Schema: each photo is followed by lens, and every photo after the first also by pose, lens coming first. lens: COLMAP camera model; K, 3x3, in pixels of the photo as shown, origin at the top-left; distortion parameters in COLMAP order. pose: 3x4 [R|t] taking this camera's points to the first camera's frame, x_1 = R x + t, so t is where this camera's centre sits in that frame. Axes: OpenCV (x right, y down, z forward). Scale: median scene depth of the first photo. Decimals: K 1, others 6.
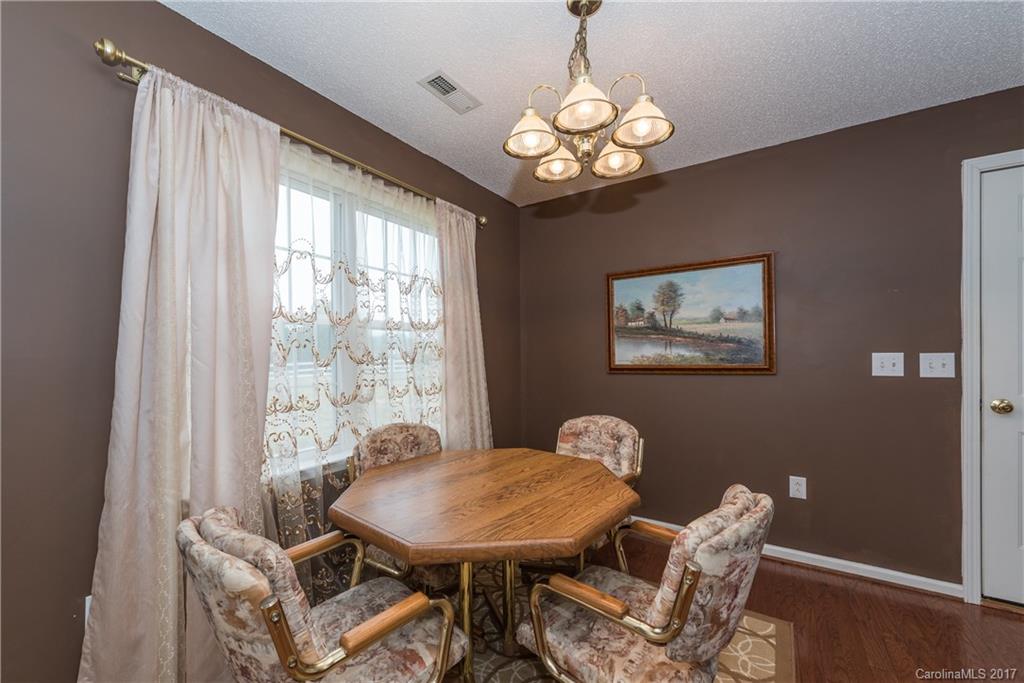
lens RADIAL K [[410.7, 0, 512.7], [0, 410.7, 351.9], [0, 0, 1]] dist [0.001132, -0.000001]
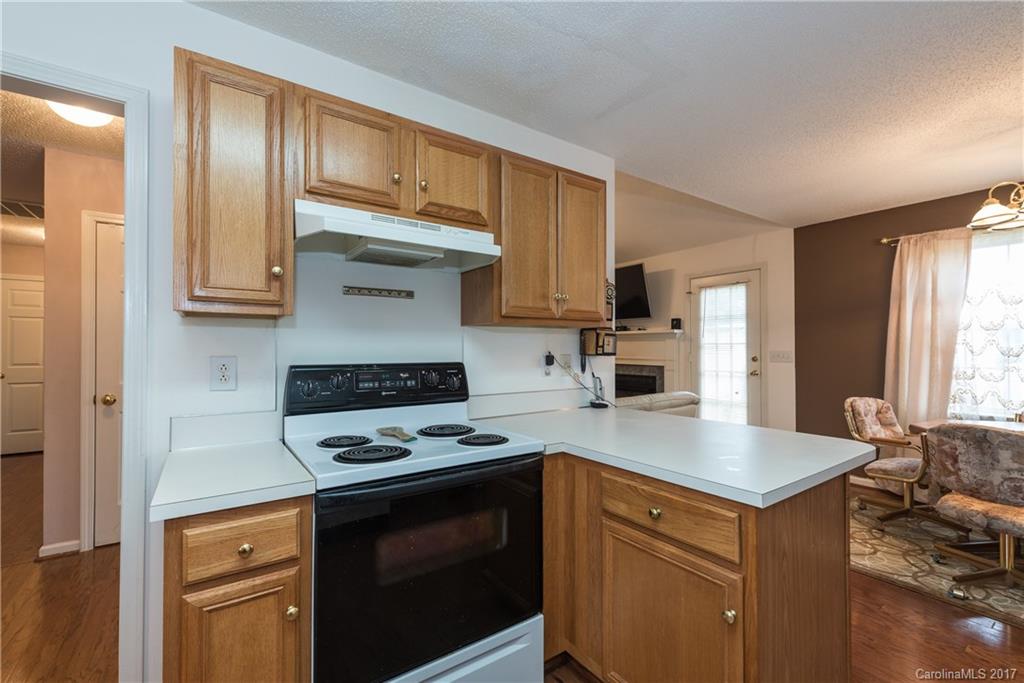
lens RADIAL K [[430.5, 0, 502.1], [0, 430.5, 341.5], [0, 0, 1]] dist [0.000508, 0.000081]
pose [[-0.396403, -0.009829, -0.918024, 2.023434], [0.005657, 0.999898, -0.013149, -0.012686], [0.918059, -0.010406, -0.396306, -0.161898]]
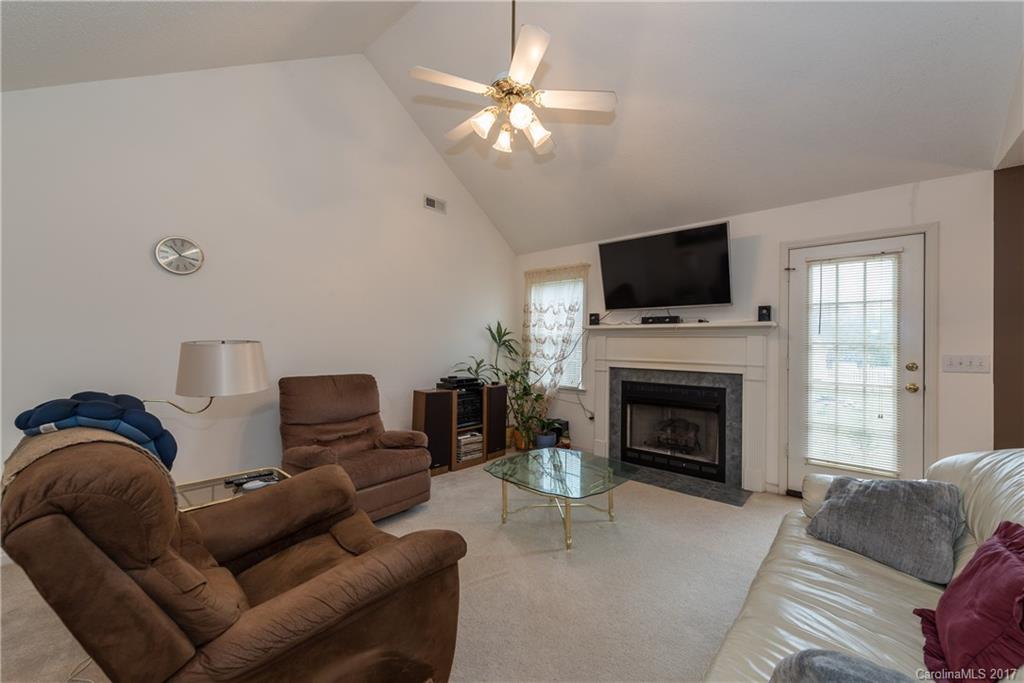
lens RADIAL K [[406.5, 0, 512.0], [0, 406.5, 341.5], [0, 0, 1]] dist [0.001821, -0.000009]
pose [[-0.158534, -0.004053, -0.987345, 0.883702], [-0.007696, 0.999966, -0.002869, -0.018938], [0.987323, 0.007143, -0.158560, -1.171311]]
